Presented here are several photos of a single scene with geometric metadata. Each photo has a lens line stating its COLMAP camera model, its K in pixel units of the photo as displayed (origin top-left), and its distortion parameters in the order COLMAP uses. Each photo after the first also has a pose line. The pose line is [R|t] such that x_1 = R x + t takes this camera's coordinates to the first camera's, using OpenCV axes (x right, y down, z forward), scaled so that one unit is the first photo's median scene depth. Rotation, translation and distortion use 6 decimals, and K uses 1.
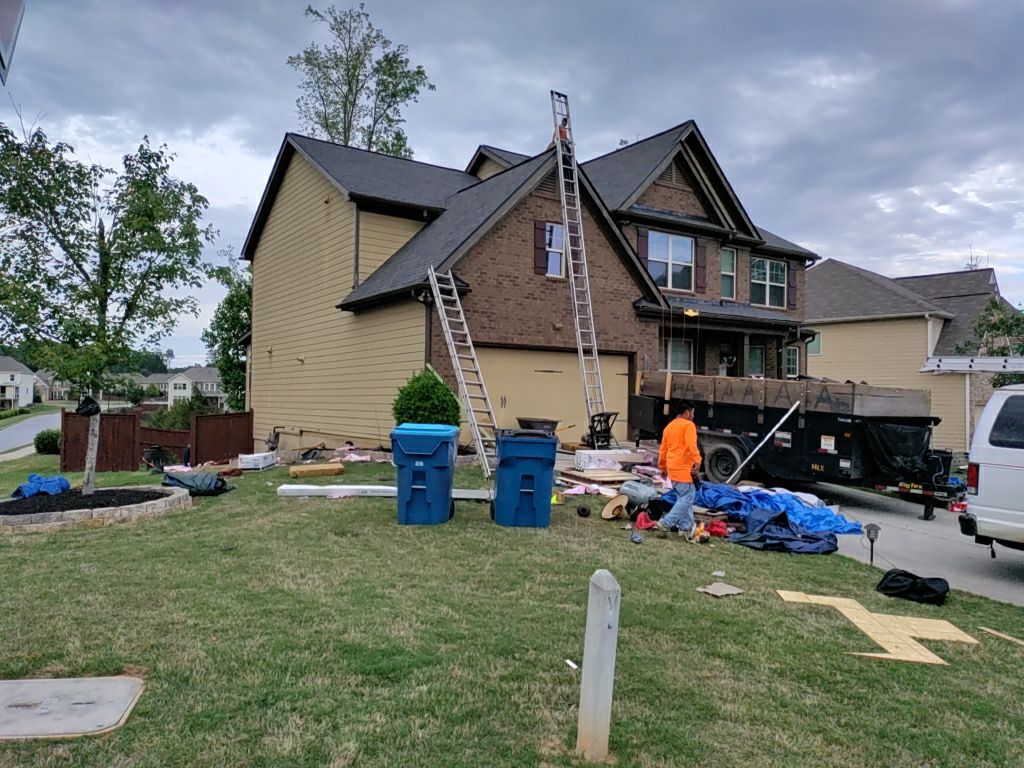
lens RADIAL K [[748.6, 0, 512.0], [0, 748.6, 384.0], [0, 0, 1]] dist [0.068375, -0.103858]
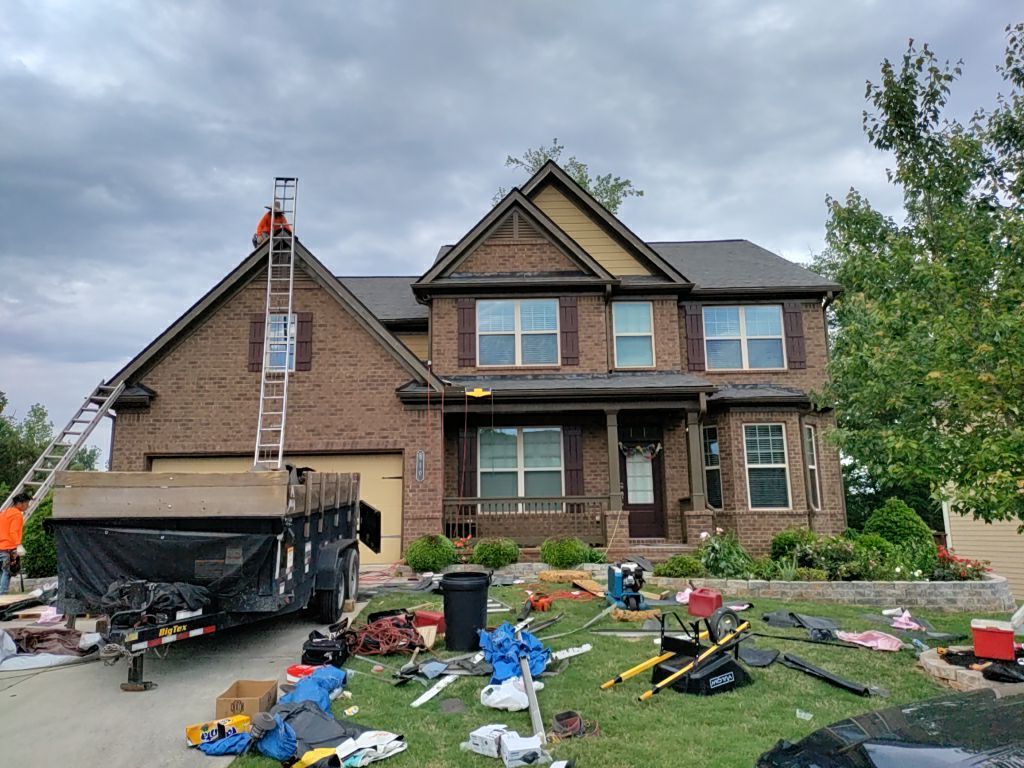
lens RADIAL K [[748.6, 0, 512.0], [0, 748.6, 384.0], [0, 0, 1]] dist [0.068375, -0.103858]
pose [[0.829091, -0.131564, -0.543415, 0.645777], [0.038872, 0.983133, -0.178714, 0.033775], [0.557761, 0.127047, 0.820220, 0.362243]]
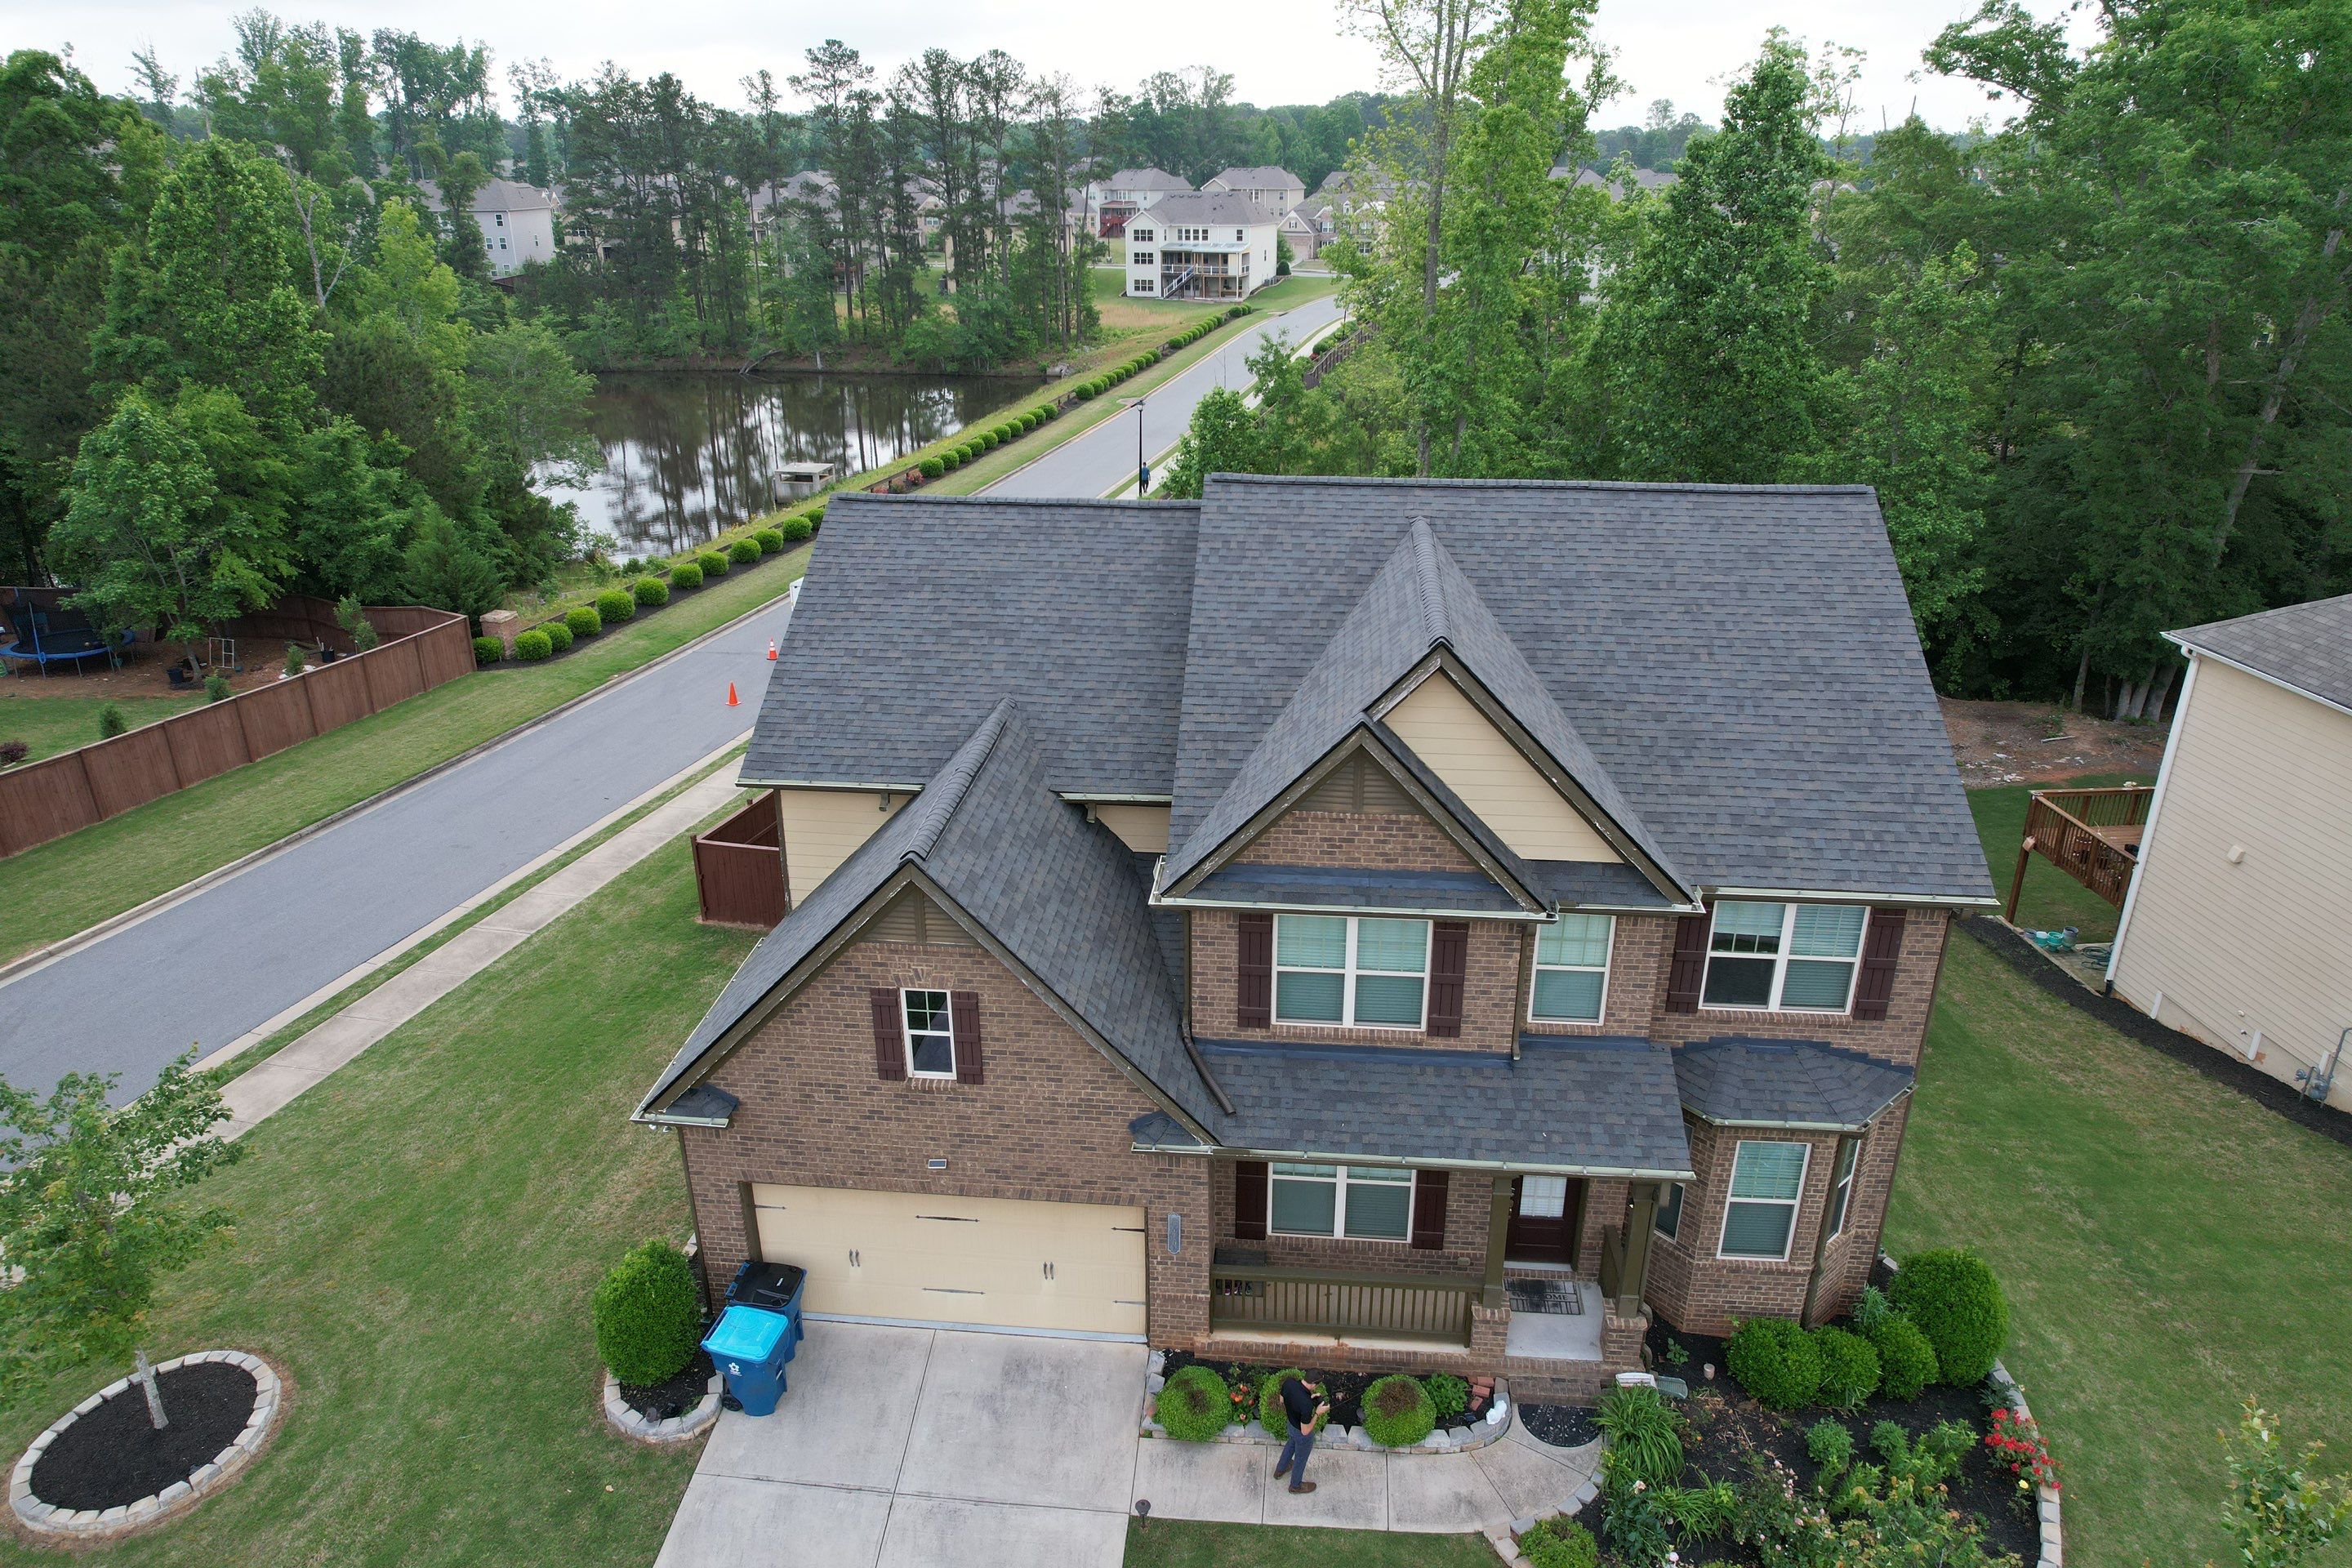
lens RADIAL K [[1503.9, 0, 1184.8], [0, 1503.9, 772.5], [0, 0, 1]] dist [-0.077835, 0.069070]
pose [[0.771263, 0.226059, -0.595022, 0.634266], [0.028654, 0.921531, 0.387247, -0.613962], [0.635871, -0.315719, 0.704265, 0.387589]]
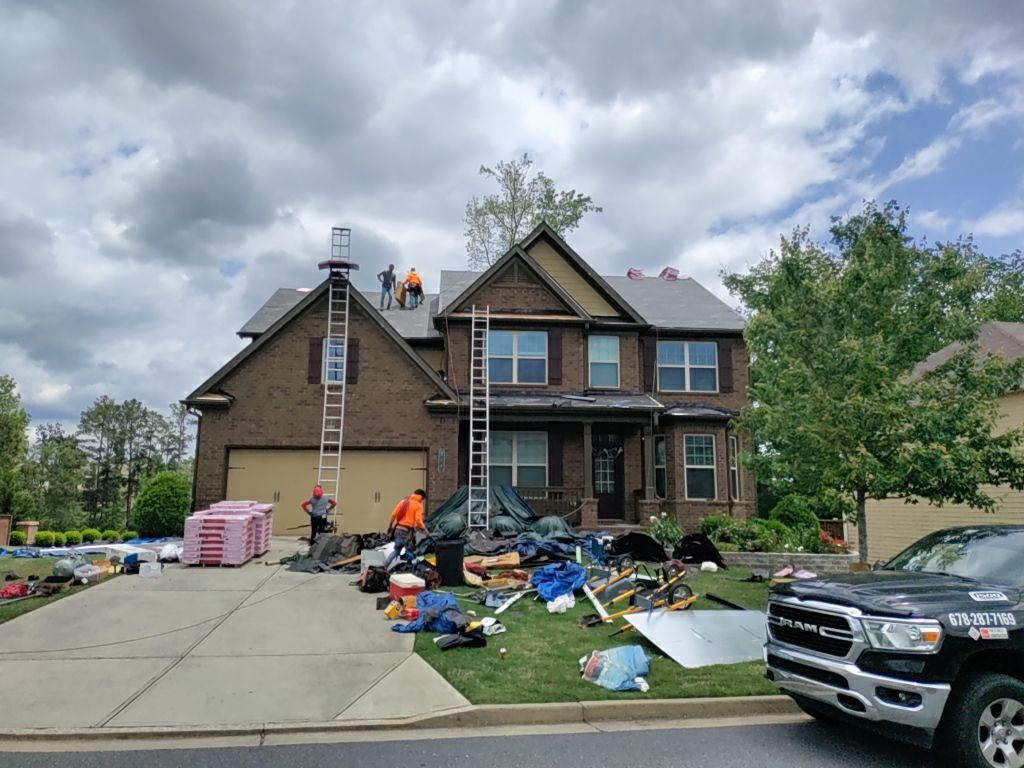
lens RADIAL K [[745.3, 0, 513.9], [0, 745.3, 386.4], [0, 0, 1]] dist [0.062175, -0.062871]
pose [[0.873082, -0.084718, -0.480156, 0.708418], [0.015364, 0.989080, -0.146576, 0.025148], [0.487331, 0.120596, 0.864850, 0.134356]]
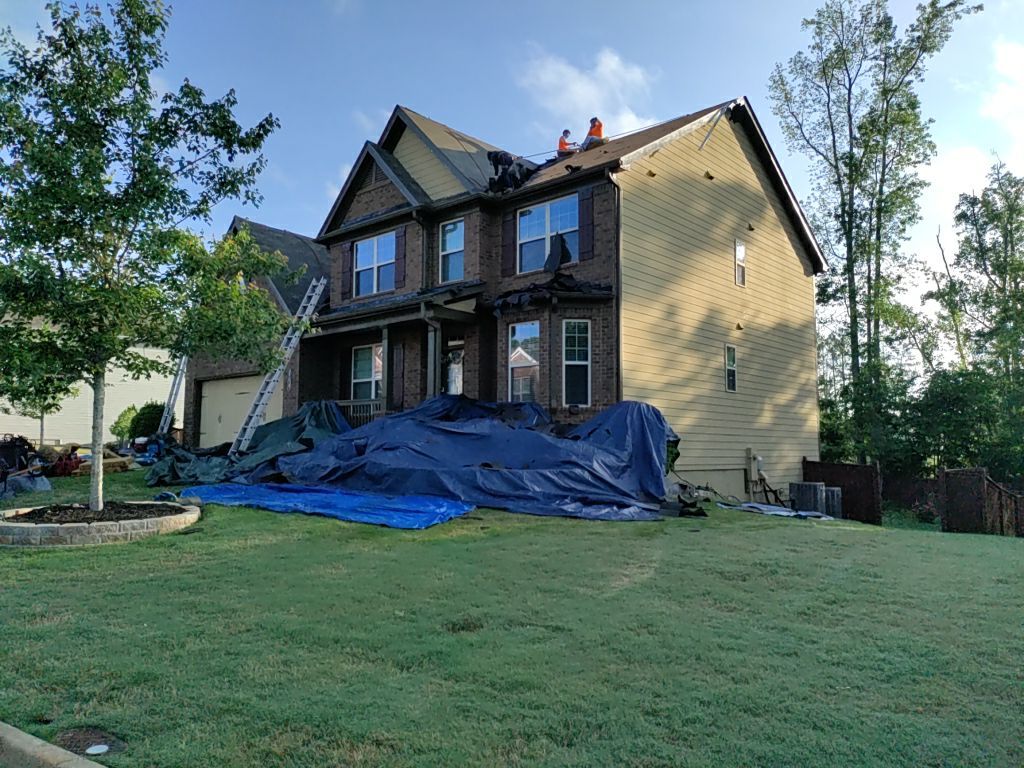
lens RADIAL K [[745.3, 0, 513.9], [0, 745.3, 386.4], [0, 0, 1]] dist [0.062175, -0.062871]
pose [[0.249755, -0.092846, -0.963847, 1.182466], [0.020026, 0.995675, -0.090722, 0.081904], [0.968102, 0.003356, 0.250535, 0.958378]]
